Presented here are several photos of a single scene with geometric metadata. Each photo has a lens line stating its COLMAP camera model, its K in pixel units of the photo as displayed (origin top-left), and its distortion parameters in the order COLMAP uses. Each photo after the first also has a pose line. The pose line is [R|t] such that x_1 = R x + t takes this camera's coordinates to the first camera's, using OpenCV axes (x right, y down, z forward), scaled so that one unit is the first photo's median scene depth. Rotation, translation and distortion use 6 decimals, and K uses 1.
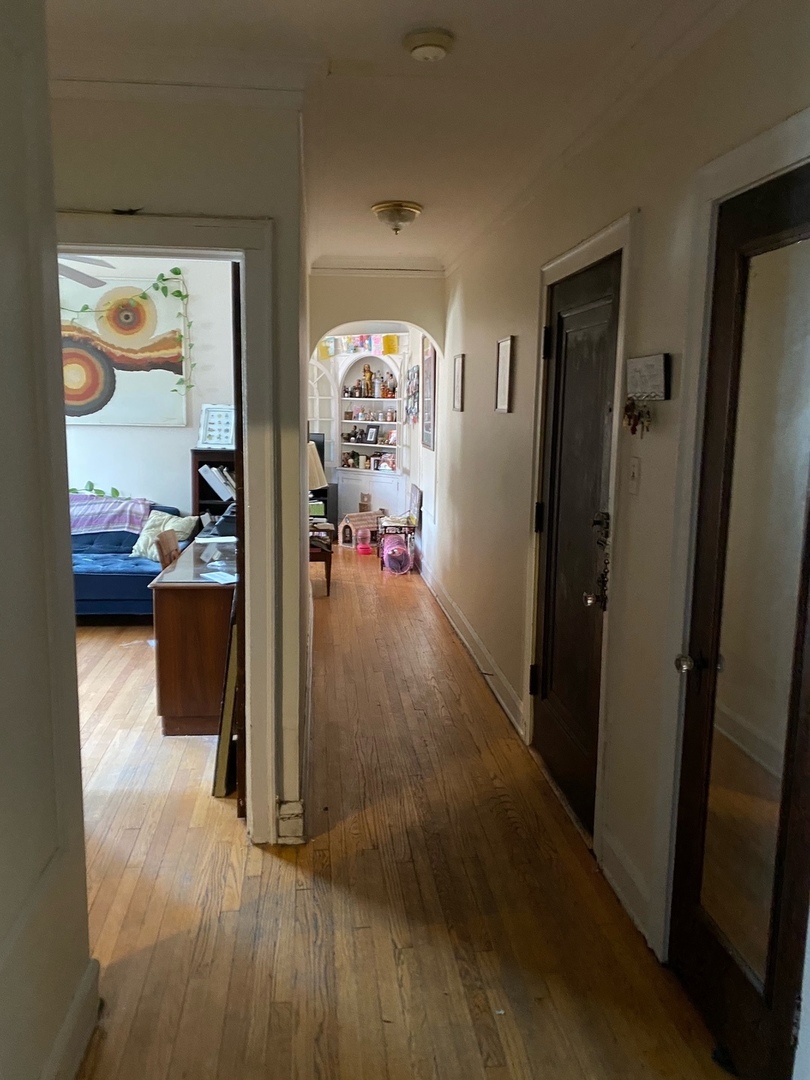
lens RADIAL K [[811.0, 0, 400.9], [0, 811.0, 533.2], [0, 0, 1]] dist [0.044623, -0.075301]
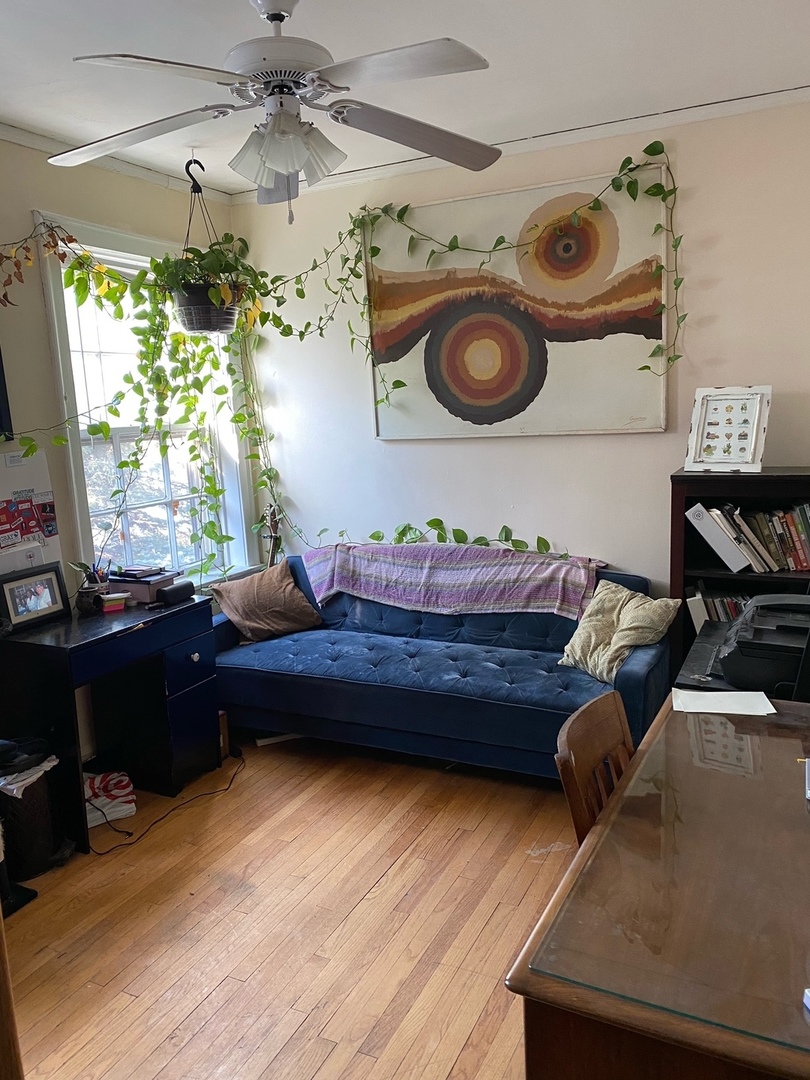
lens RADIAL K [[811.0, 0, 400.9], [0, 811.0, 533.2], [0, 0, 1]] dist [0.044623, -0.075301]
pose [[0.834754, 0.028873, -0.549865, -0.108300], [-0.017746, 0.999516, 0.025545, -0.073903], [0.550336, -0.011566, 0.834863, 0.444146]]
